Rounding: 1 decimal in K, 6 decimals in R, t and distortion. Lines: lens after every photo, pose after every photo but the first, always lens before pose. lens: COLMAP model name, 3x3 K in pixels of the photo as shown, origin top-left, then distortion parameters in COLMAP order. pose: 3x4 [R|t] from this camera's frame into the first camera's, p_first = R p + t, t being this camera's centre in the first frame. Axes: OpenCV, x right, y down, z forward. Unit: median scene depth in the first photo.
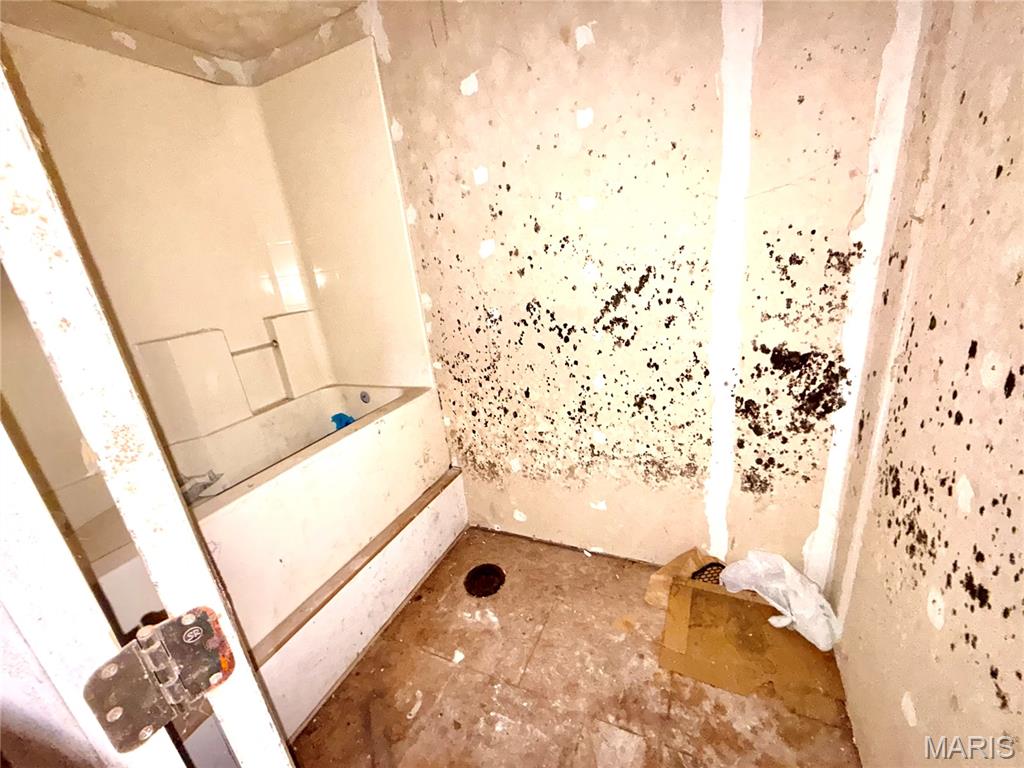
lens RADIAL K [[406.5, 0, 511.0], [0, 406.5, 385.4], [0, 0, 1]] dist [-0.000206, -0.000219]
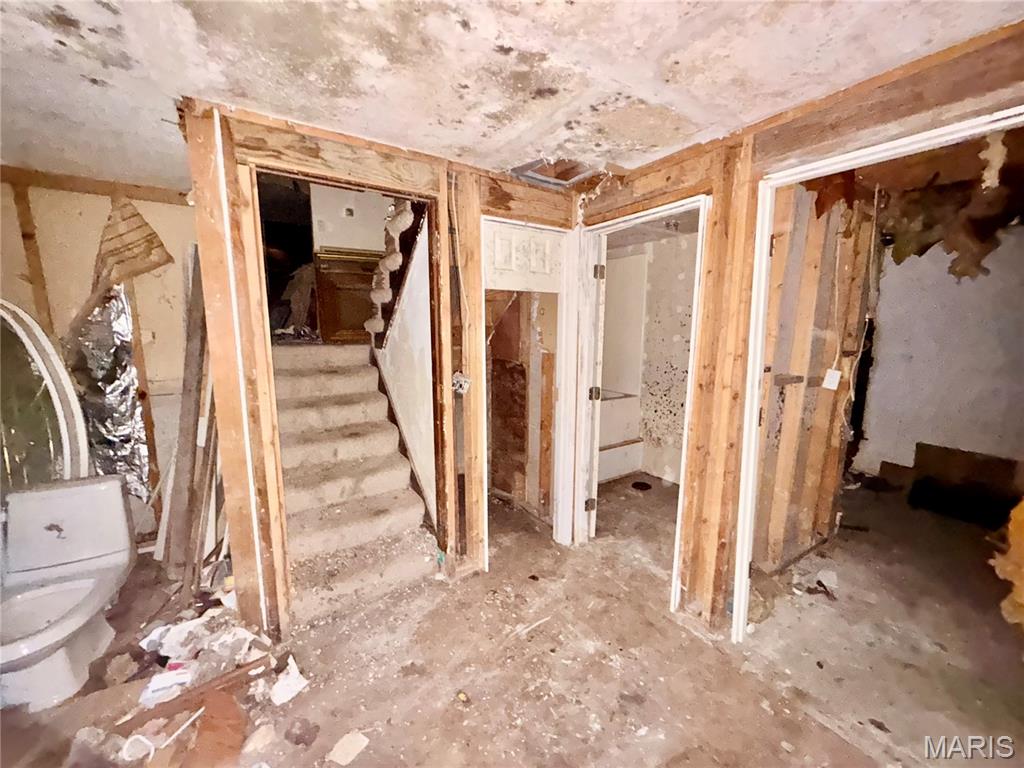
lens RADIAL K [[406.5, 0, 511.0], [0, 406.5, 385.4], [0, 0, 1]] dist [-0.000206, -0.000219]
pose [[0.840349, 0.192287, -0.506793, 0.330372], [-0.261118, 0.962935, -0.067622, 0.286813], [0.475006, 0.189159, 0.859411, -1.225041]]
